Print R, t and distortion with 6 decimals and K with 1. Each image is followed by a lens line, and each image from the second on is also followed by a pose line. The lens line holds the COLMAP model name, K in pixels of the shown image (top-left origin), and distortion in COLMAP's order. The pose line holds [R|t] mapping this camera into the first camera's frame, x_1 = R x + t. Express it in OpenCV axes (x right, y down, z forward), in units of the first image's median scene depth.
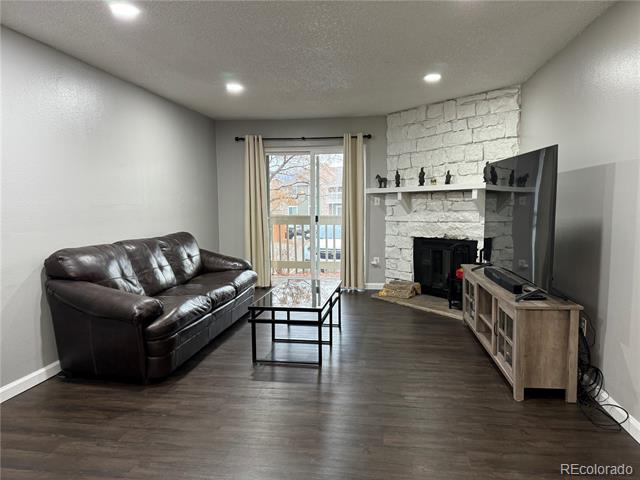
lens RADIAL K [[430.8, 0, 317.3], [0, 430.8, 246.1], [0, 0, 1]] dist [0.077001, -0.071765]
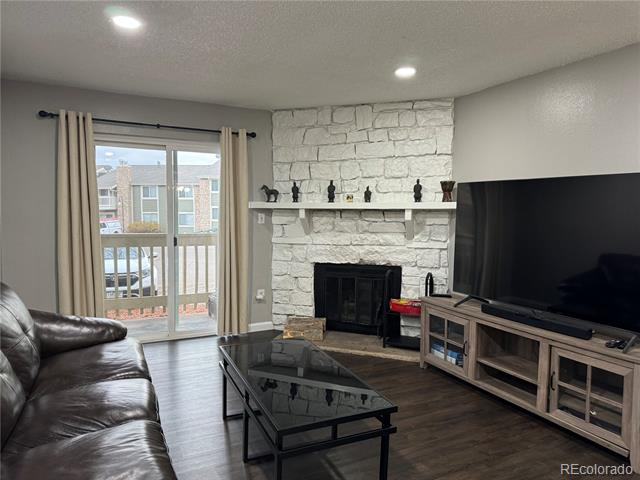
lens RADIAL K [[430.8, 0, 317.3], [0, 430.8, 246.1], [0, 0, 1]] dist [0.077001, -0.071765]
pose [[0.829626, -0.026798, 0.557676, -0.235283], [0.037842, 0.999249, -0.008278, -0.046510], [-0.557036, 0.027972, 0.830017, 0.314088]]
